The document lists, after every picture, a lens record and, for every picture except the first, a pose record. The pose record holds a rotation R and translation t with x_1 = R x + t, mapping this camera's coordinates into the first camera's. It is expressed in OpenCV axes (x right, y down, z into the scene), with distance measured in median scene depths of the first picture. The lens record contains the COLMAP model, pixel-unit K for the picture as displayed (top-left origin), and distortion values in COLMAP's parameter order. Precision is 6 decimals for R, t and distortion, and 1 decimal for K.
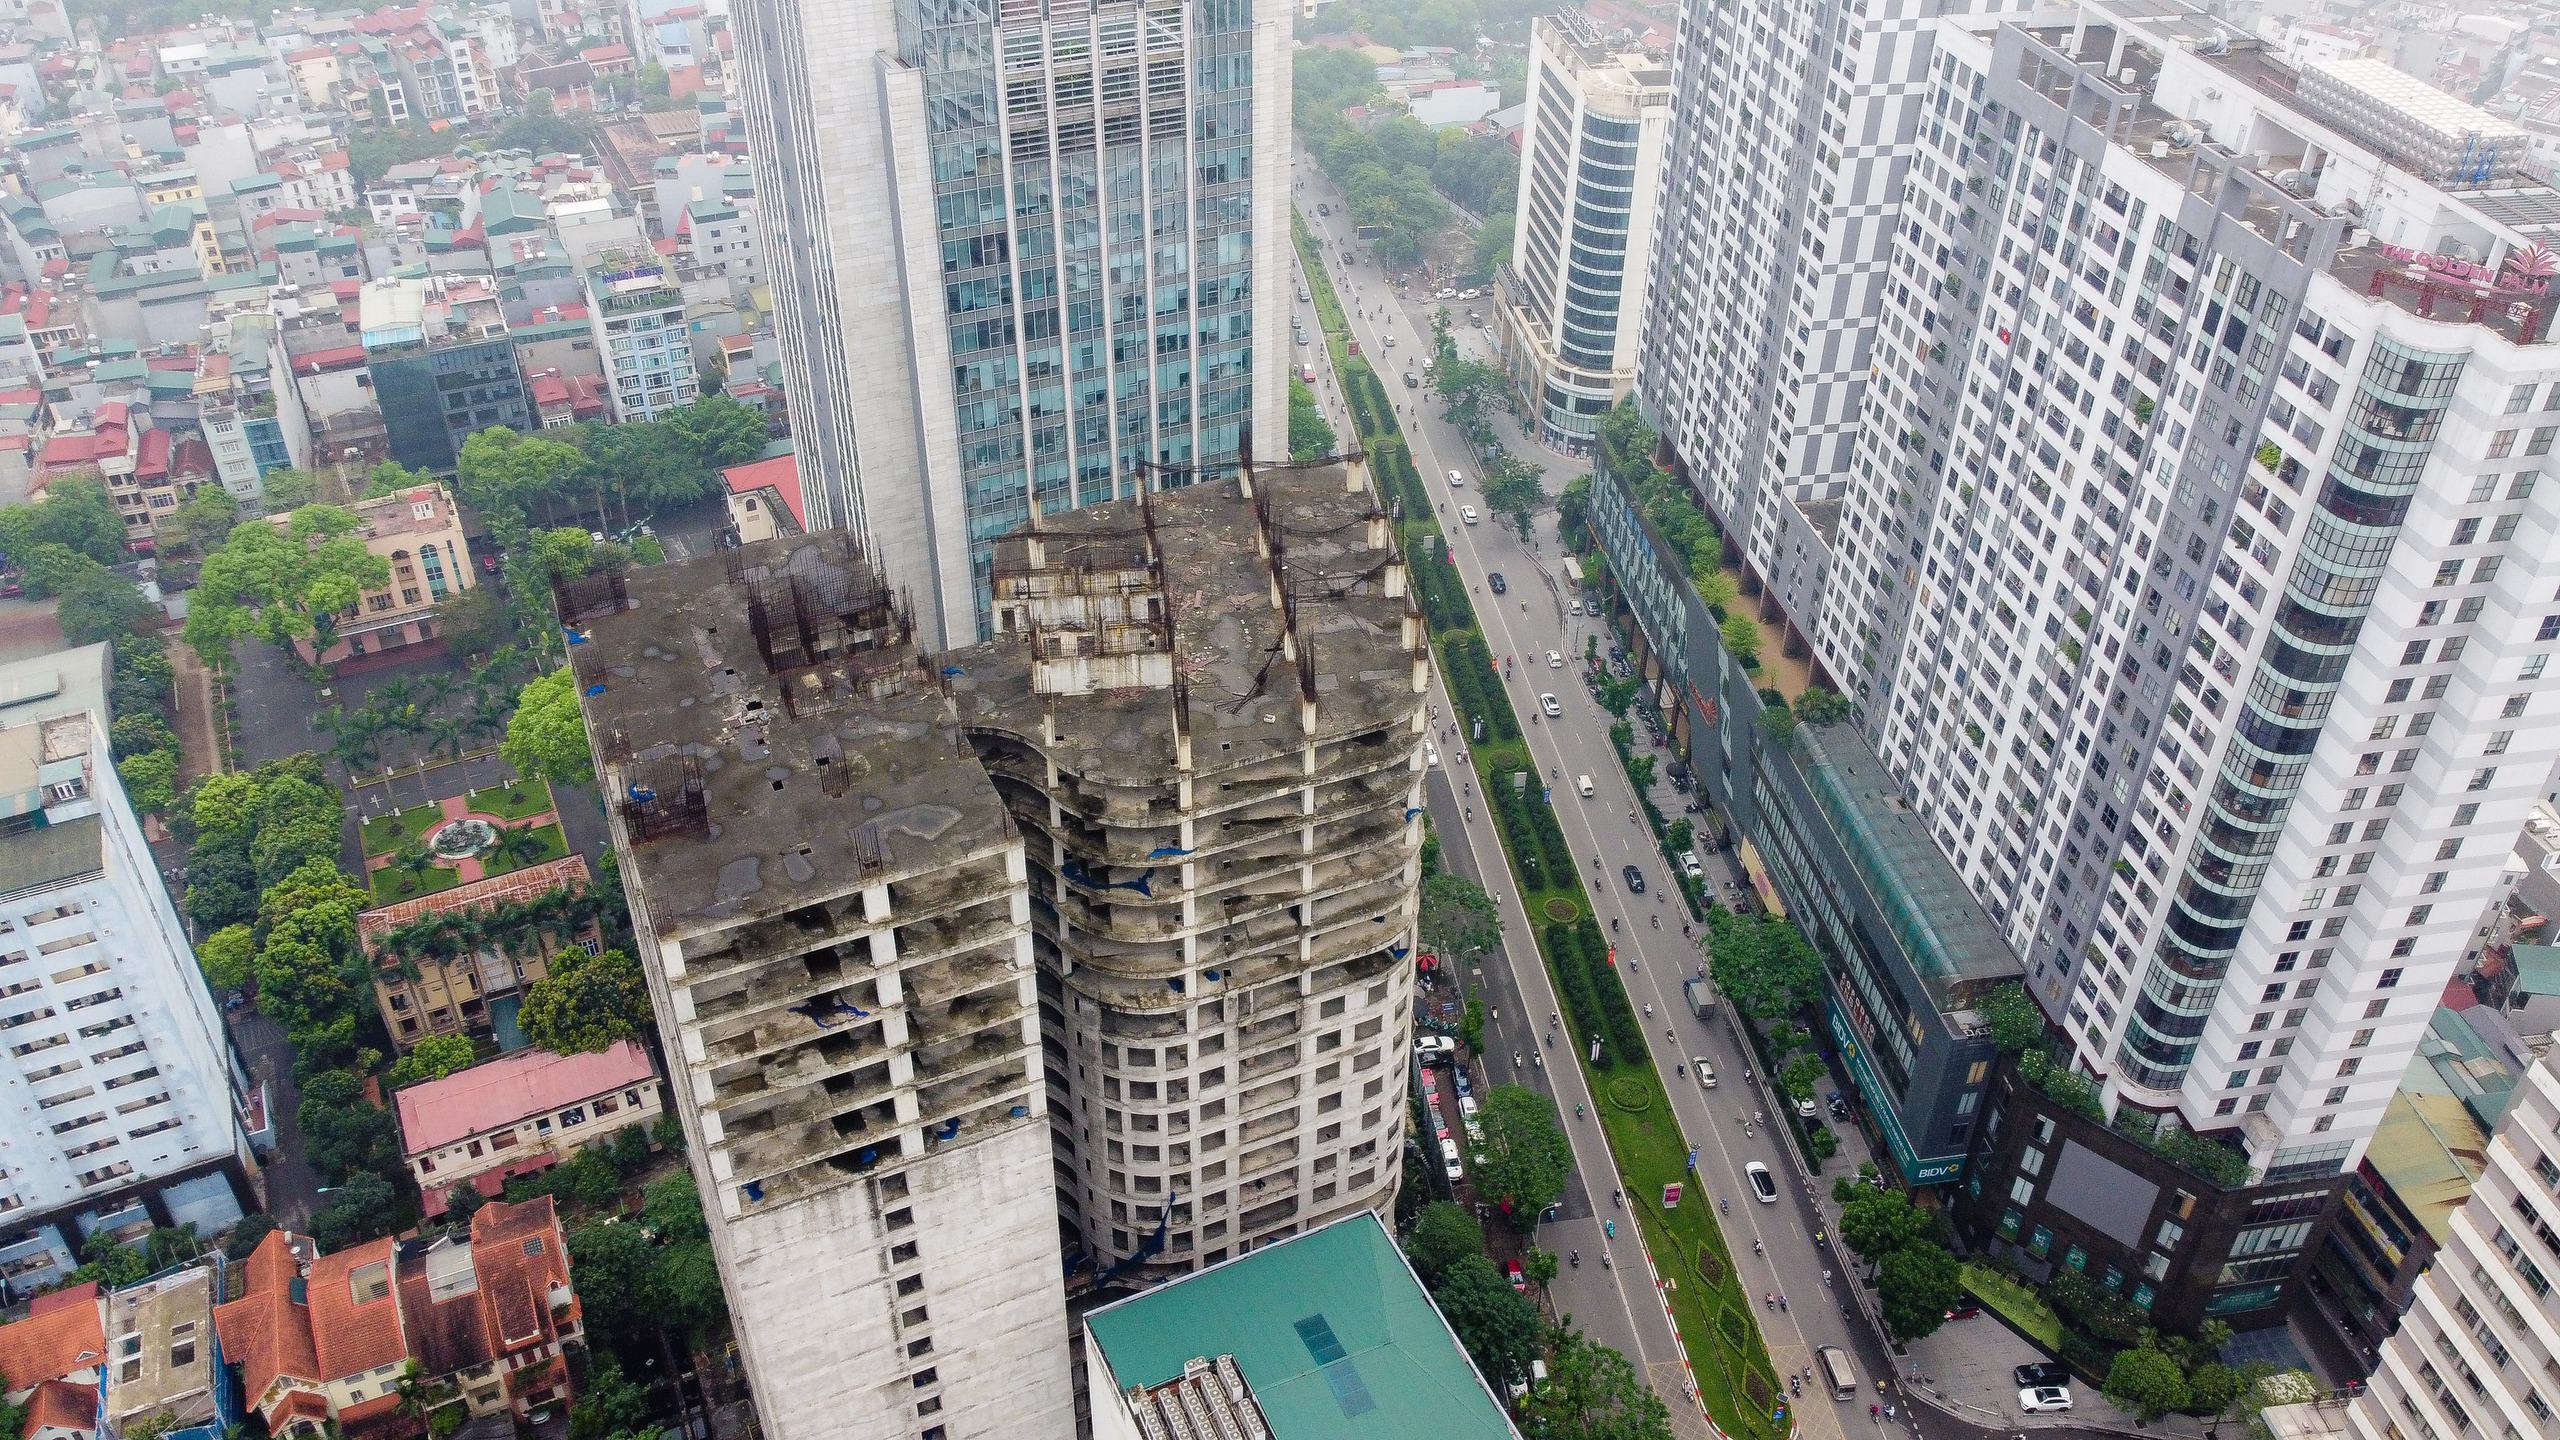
lens RADIAL K [[2010.0, 0, 1280.0], [0, 2010.0, 720.0], [0, 0, 1]] dist [0.000672, -0.005099]
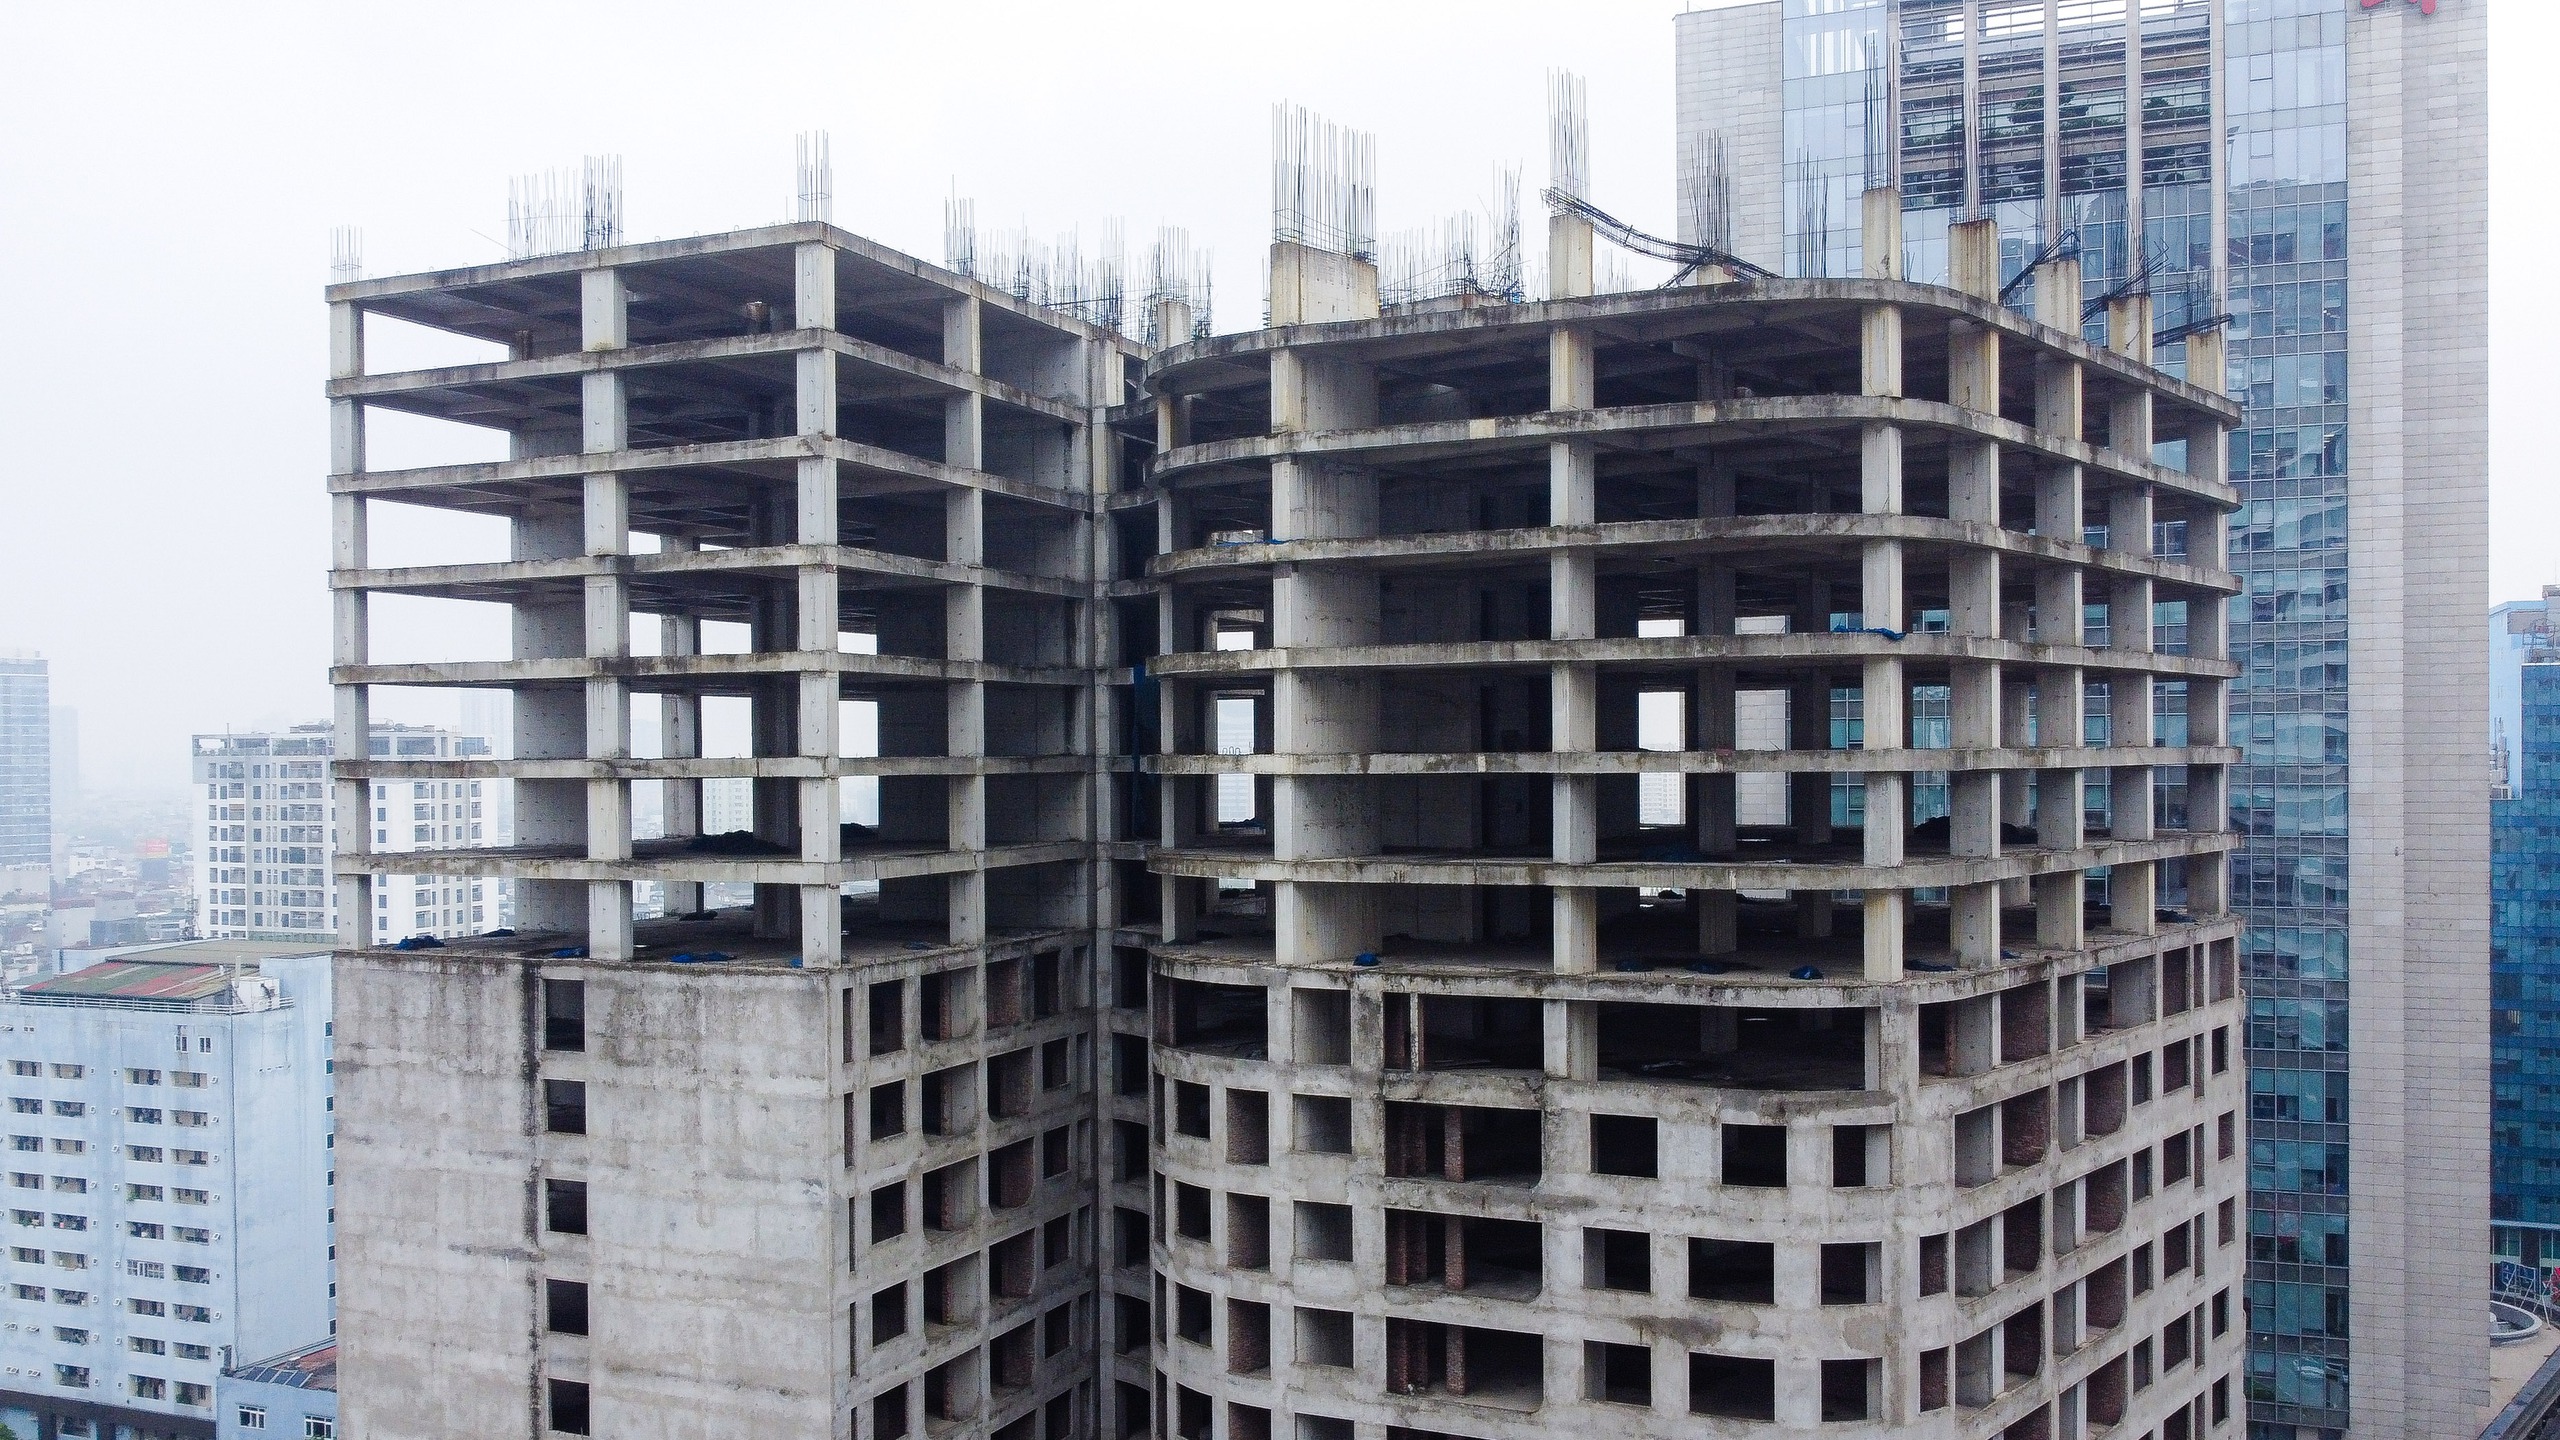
lens RADIAL K [[2010.0, 0, 1280.0], [0, 2010.0, 720.0], [0, 0, 1]] dist [0.000672, -0.005099]
pose [[0.657137, -0.015923, -0.753603, 0.285472], [-0.419910, 0.822541, -0.383538, 0.257341], [0.625977, 0.568482, 0.533837, 0.705131]]
